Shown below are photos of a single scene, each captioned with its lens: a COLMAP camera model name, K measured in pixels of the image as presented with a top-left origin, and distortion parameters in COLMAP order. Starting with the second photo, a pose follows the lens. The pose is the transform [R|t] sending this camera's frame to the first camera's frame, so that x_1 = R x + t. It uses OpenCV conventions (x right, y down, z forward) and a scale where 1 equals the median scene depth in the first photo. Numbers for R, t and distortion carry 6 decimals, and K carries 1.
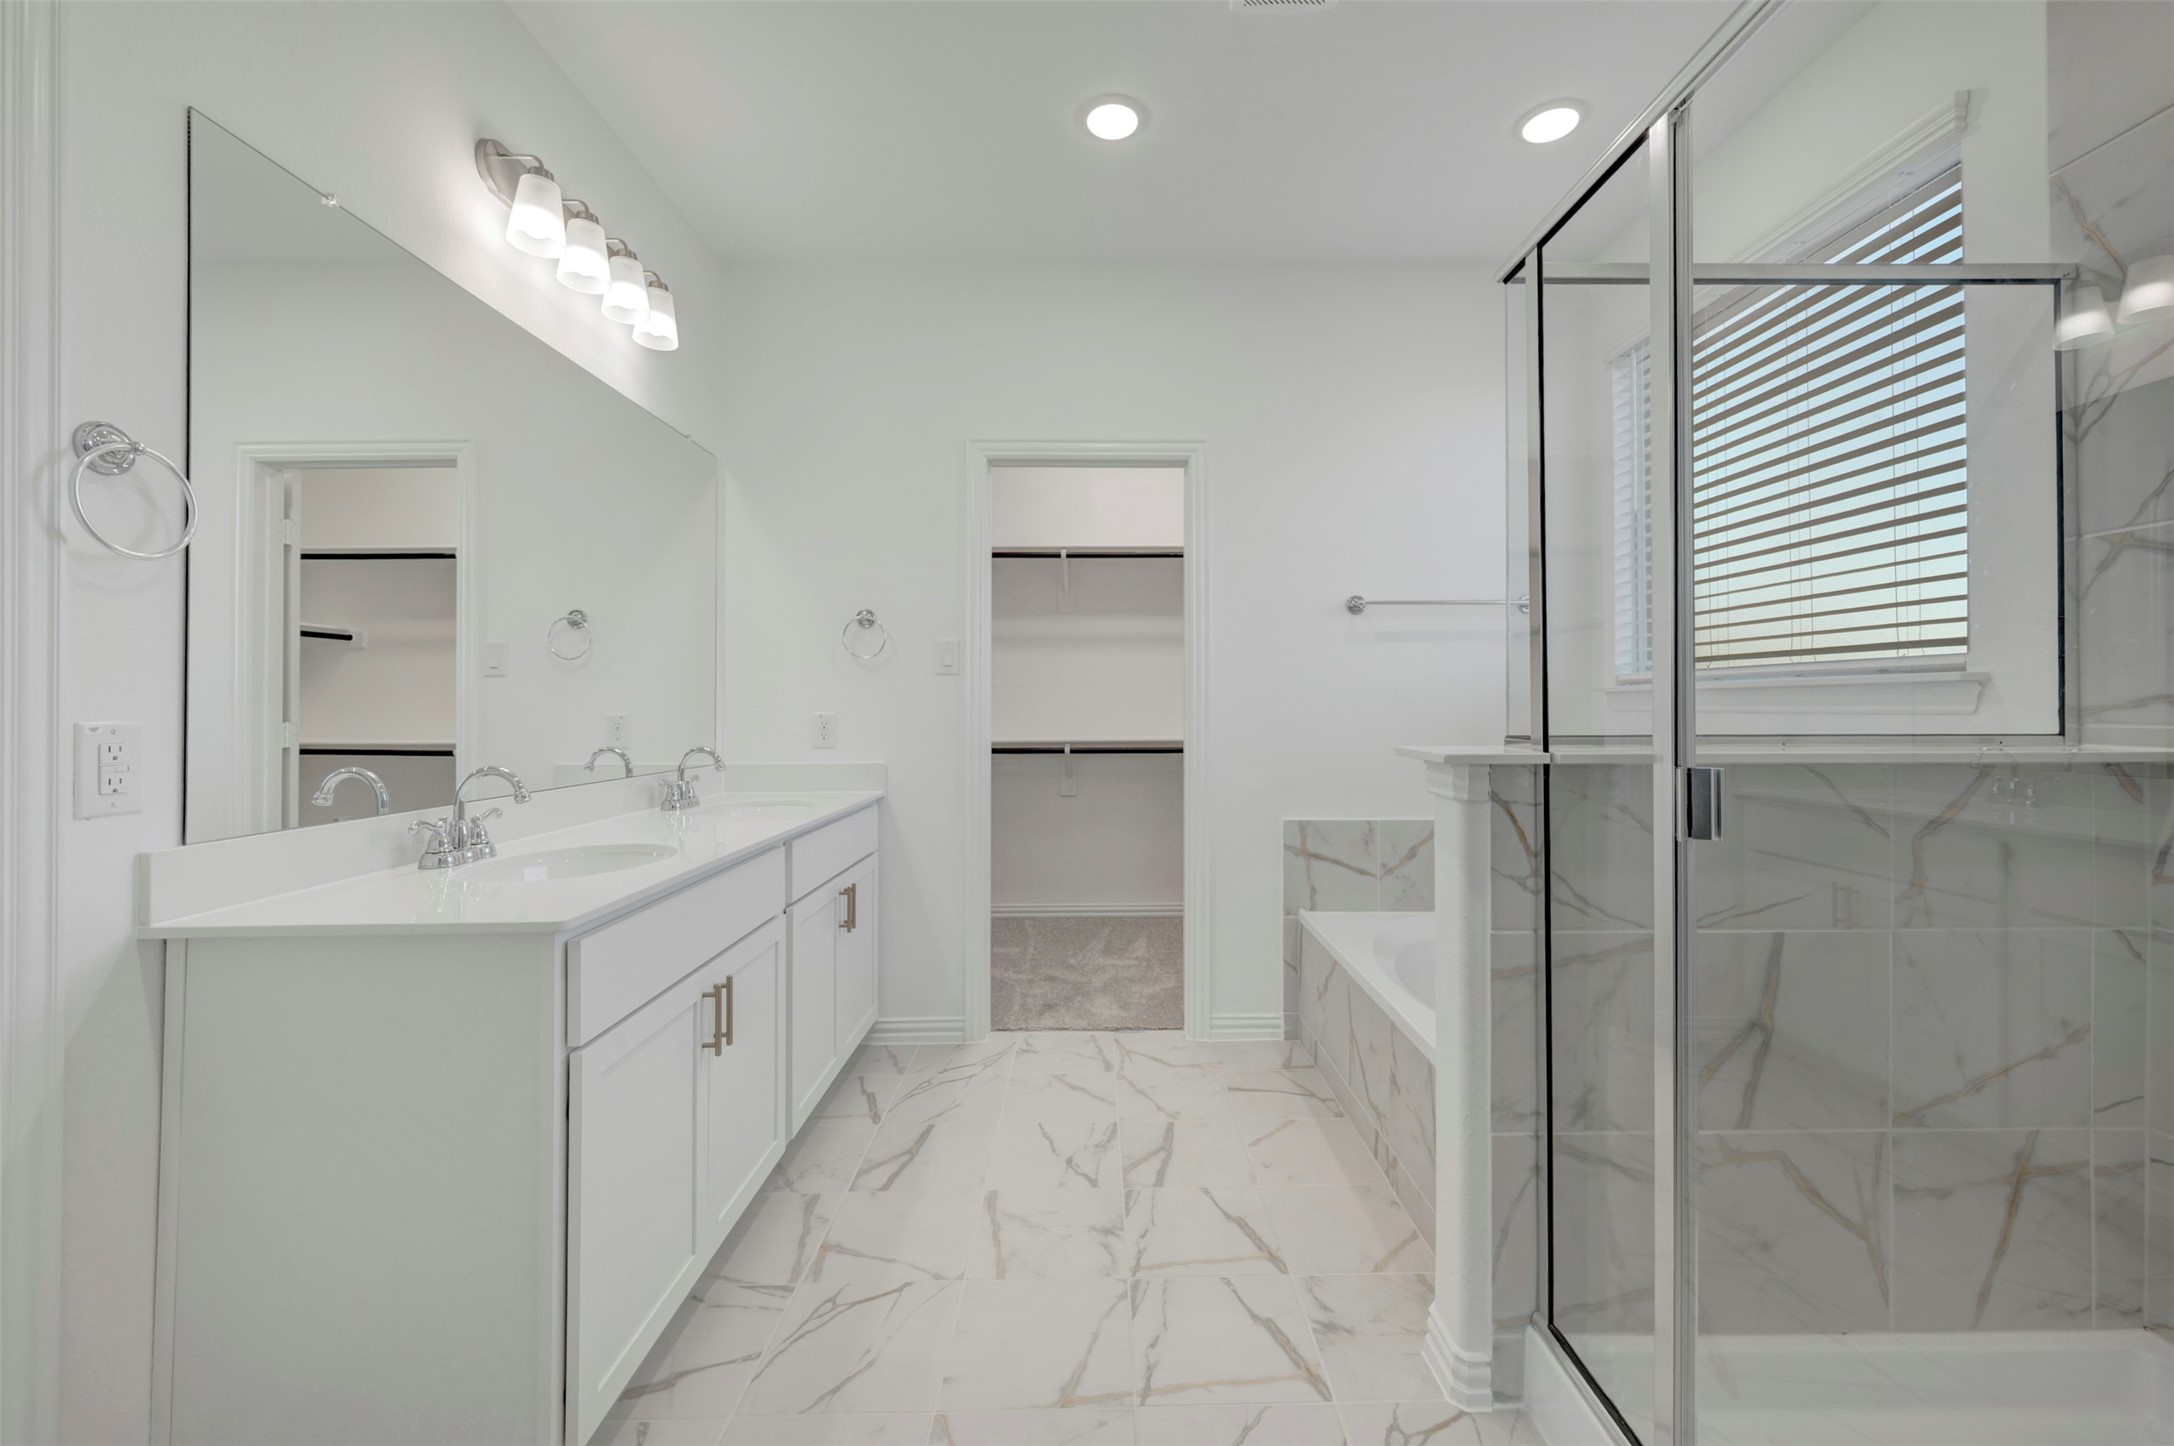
lens RADIAL K [[865.9, 0, 1094.8], [0, 865.9, 703.8], [0, 0, 1]] dist [0.001368, -0.000482]
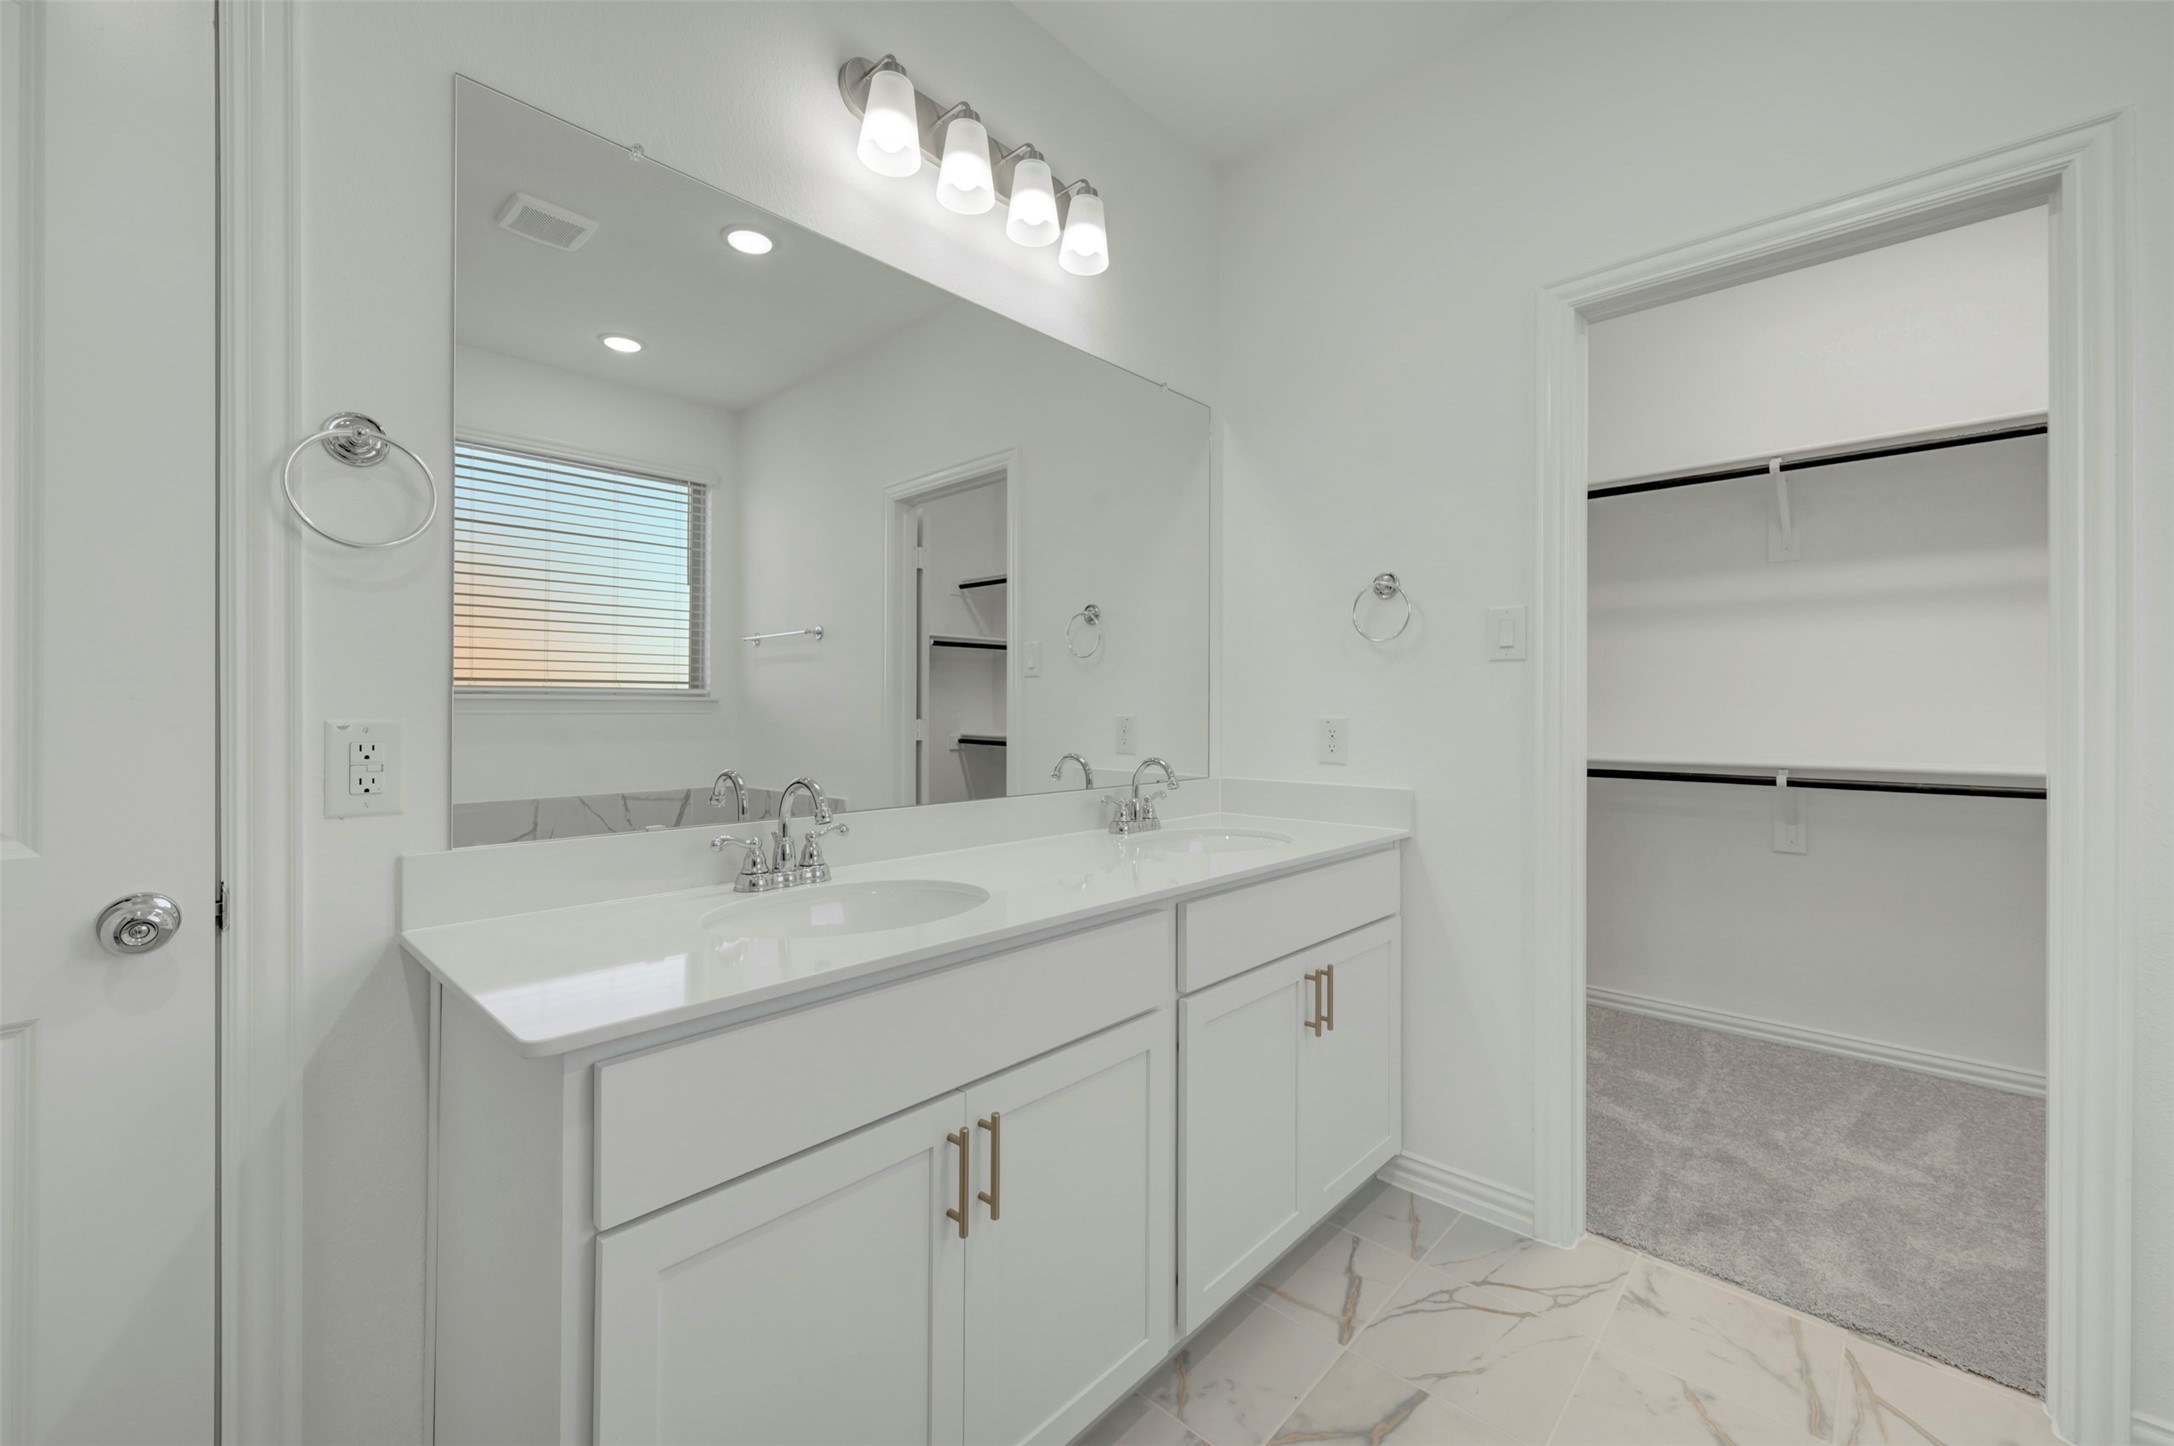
lens RADIAL K [[865.9, 0, 1094.8], [0, 865.9, 703.8], [0, 0, 1]] dist [0.001368, -0.000482]
pose [[0.732011, 0.001520, -0.681291, 0.046791], [-0.002983, 0.999995, -0.000973, 0.000506], [0.681286, 0.002744, 0.732012, 0.314441]]
